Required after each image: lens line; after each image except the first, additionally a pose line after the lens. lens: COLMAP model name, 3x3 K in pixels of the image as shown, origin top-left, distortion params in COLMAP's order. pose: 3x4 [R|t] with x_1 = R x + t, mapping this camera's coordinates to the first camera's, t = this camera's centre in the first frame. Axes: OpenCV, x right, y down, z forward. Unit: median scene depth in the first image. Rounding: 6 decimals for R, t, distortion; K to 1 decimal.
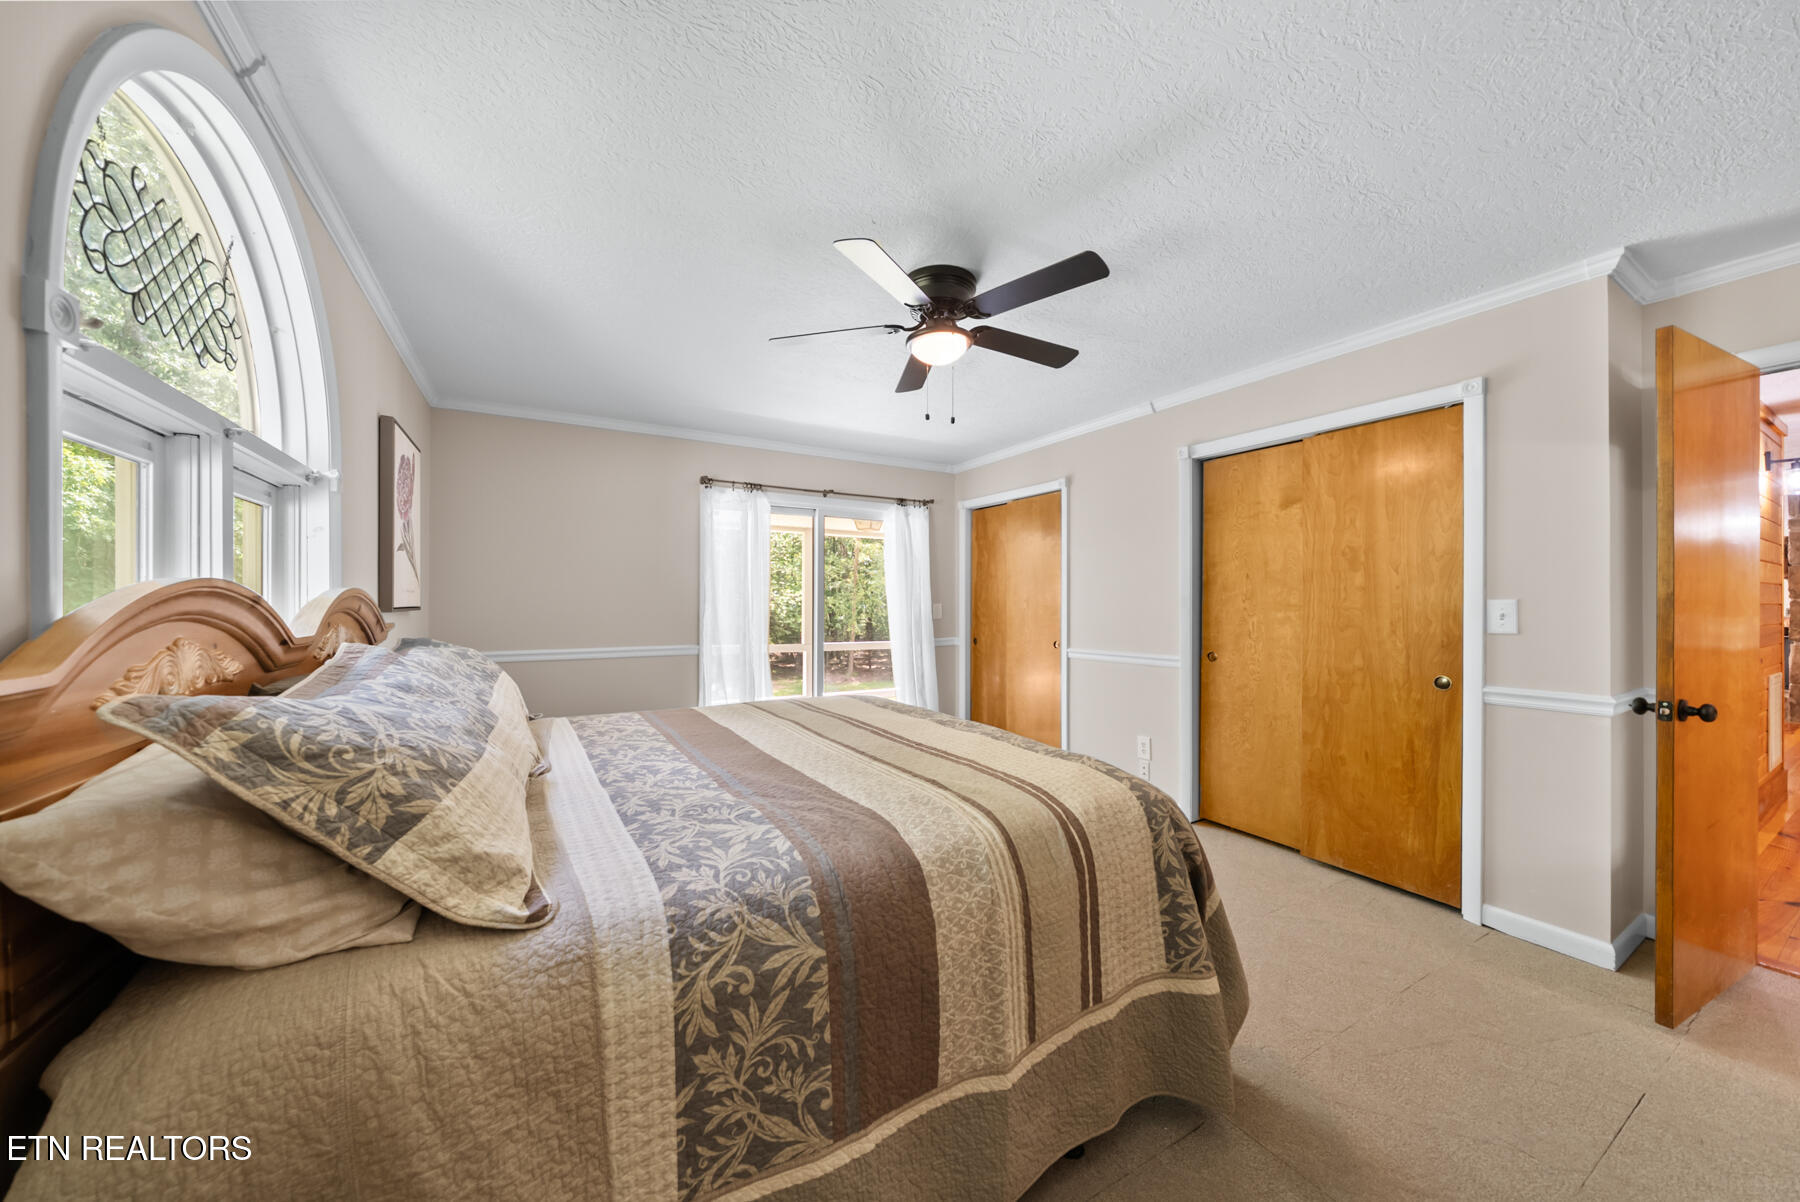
lens RADIAL K [[619.3, 0, 890.7], [0, 619.3, 601.8], [0, 0, 1]] dist [-0.004898, 0.000277]
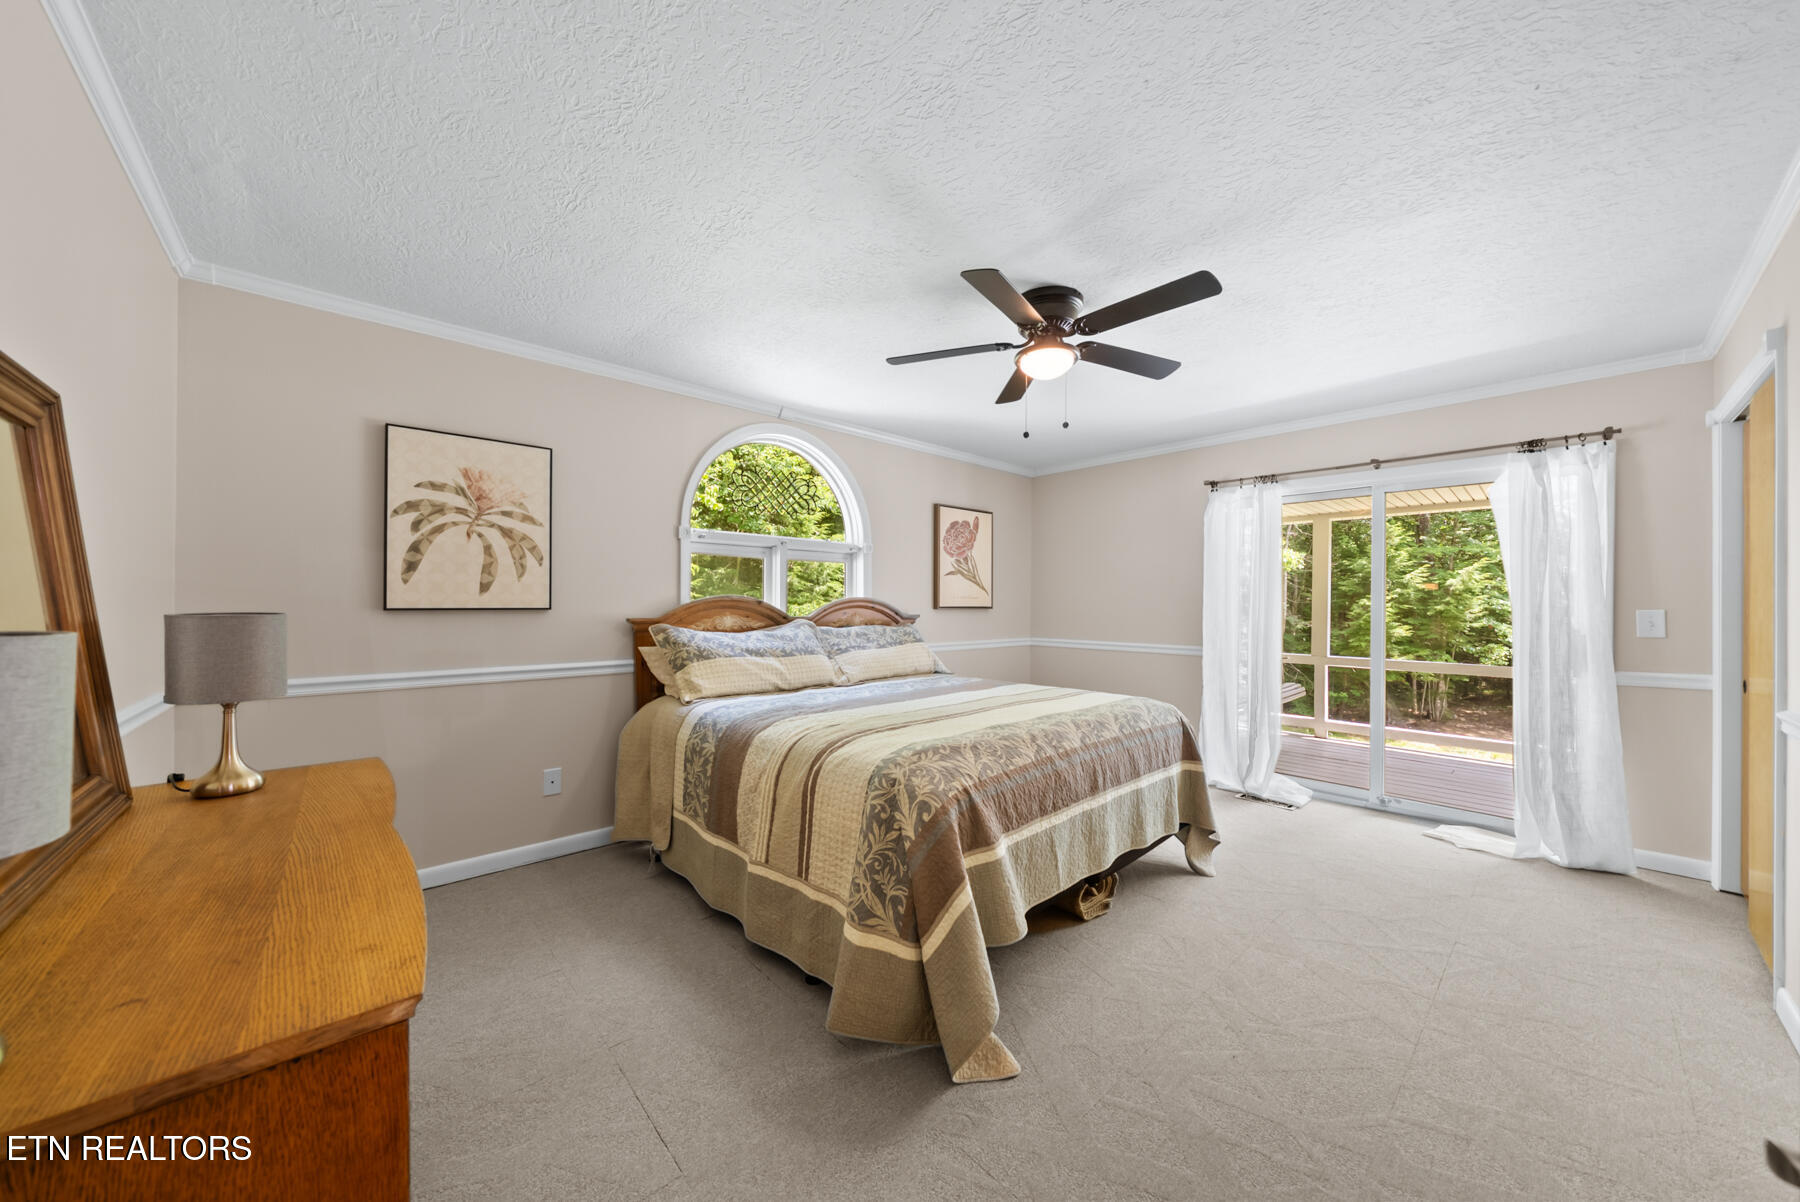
lens RADIAL K [[619.3, 0, 905.2], [0, 619.3, 605.5], [0, 0, 1]] dist [-0.004898, 0.000277]
pose [[0.225039, 0.004276, -0.974340, 1.263378], [-0.002963, 0.999989, 0.003704, -0.000465], [0.974345, 0.002054, 0.225049, 0.629015]]
